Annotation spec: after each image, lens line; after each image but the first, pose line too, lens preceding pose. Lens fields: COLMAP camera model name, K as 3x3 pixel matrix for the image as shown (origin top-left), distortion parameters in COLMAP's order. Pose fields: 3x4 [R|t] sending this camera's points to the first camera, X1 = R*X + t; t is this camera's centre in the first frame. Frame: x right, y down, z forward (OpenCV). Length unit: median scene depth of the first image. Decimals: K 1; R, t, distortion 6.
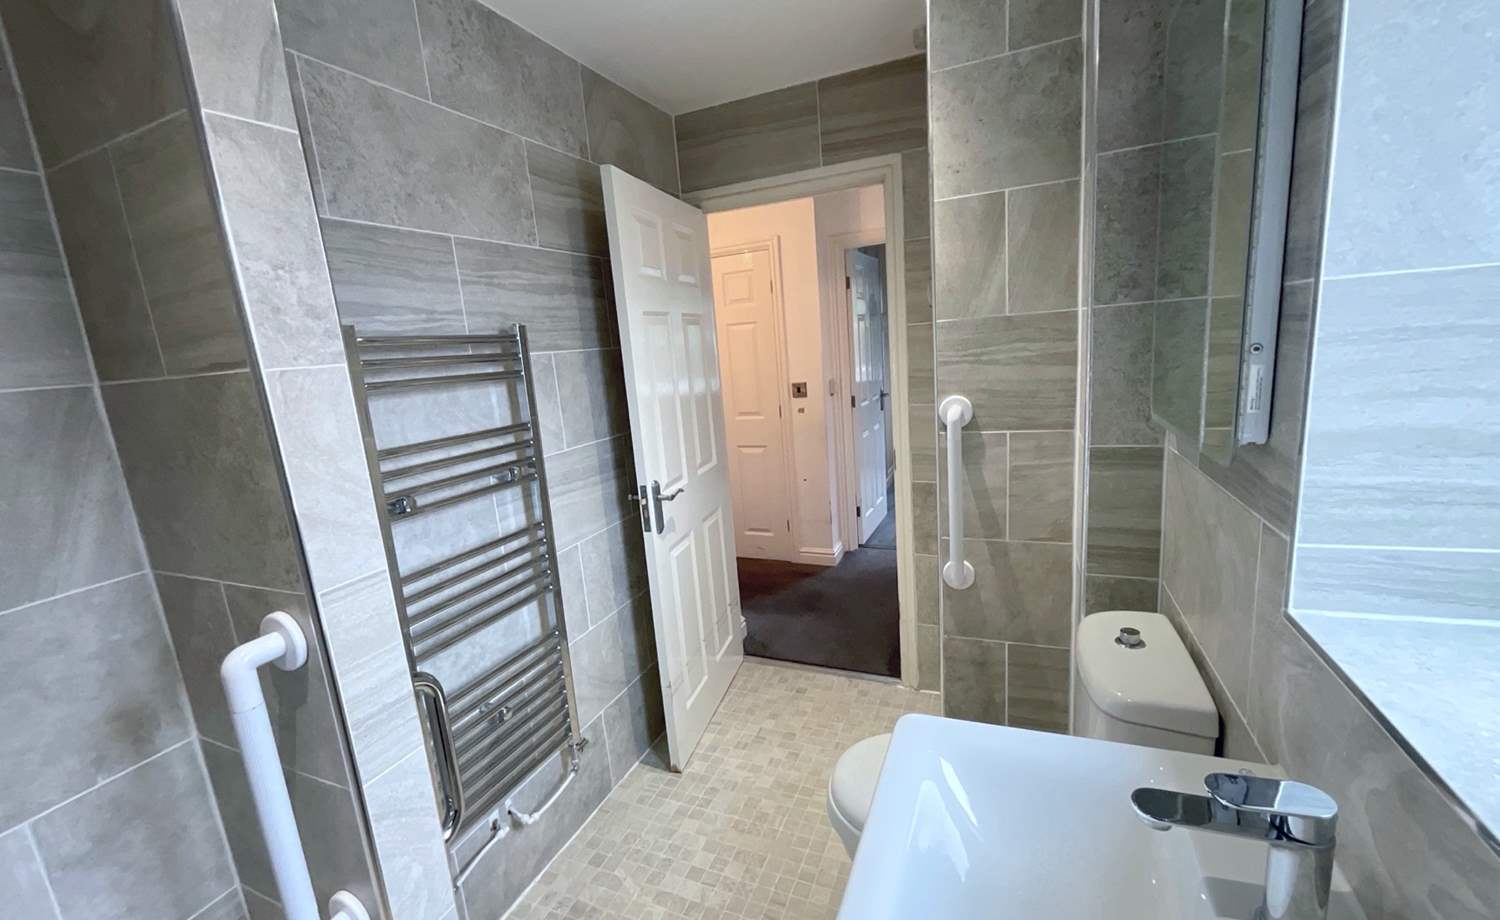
lens RADIAL K [[611.9, 0, 752.0], [0, 611.9, 464.0], [0, 0, 1]] dist [-0.000244, 0.001212]
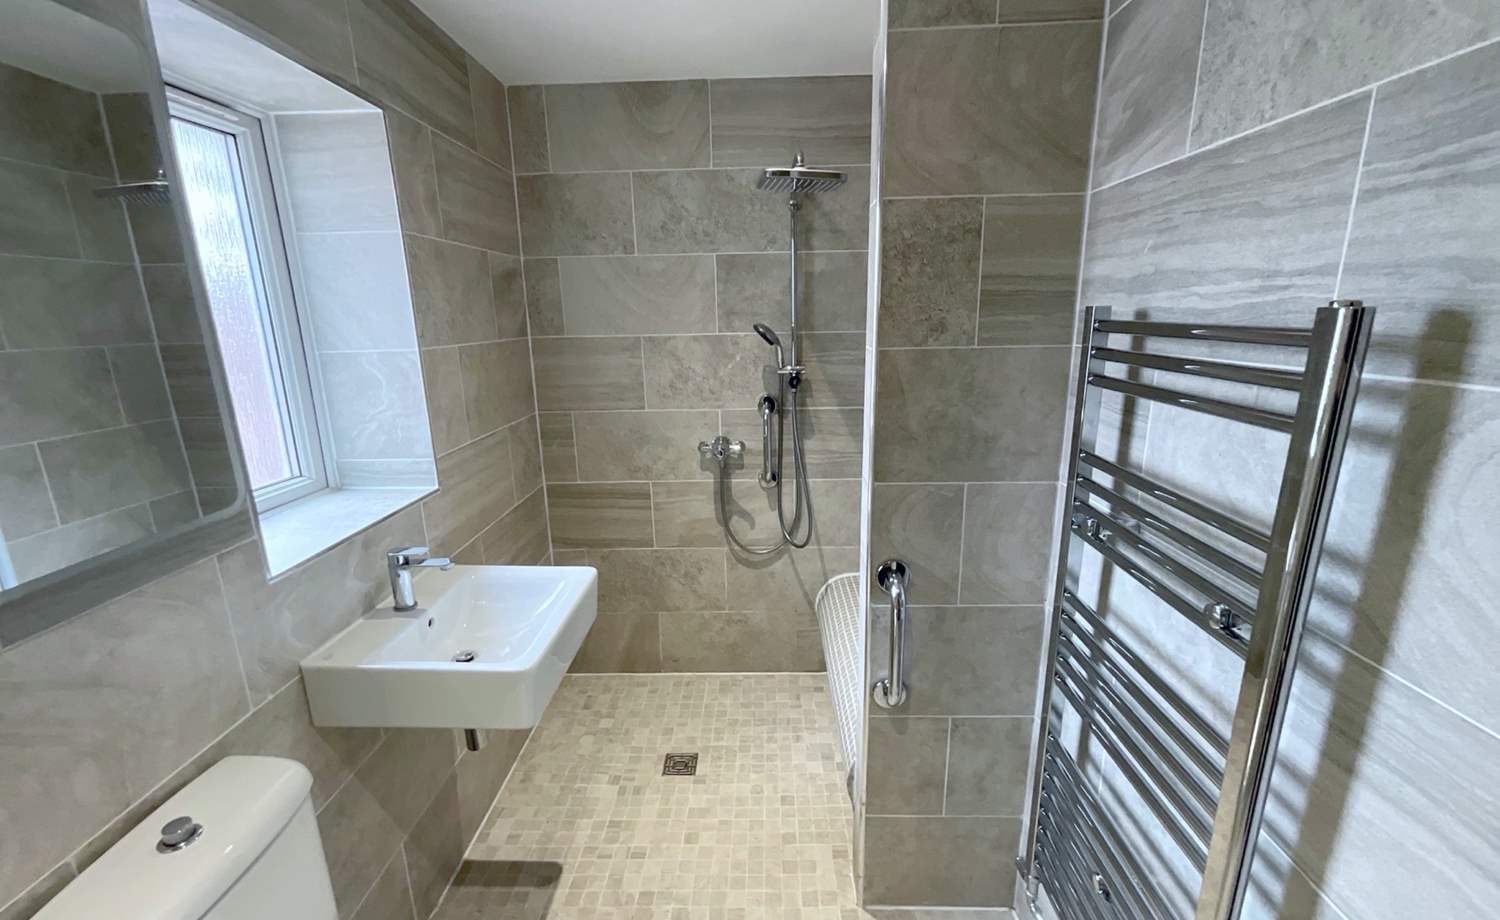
lens RADIAL K [[611.9, 0, 749.1], [0, 611.9, 457.3], [0, 0, 1]] dist [-0.000244, 0.001212]
pose [[-0.928932, 0.166640, -0.330630, 0.110151], [0.008698, 0.902567, 0.430461, -0.376695], [0.370148, 0.396993, -0.839873, 1.497232]]
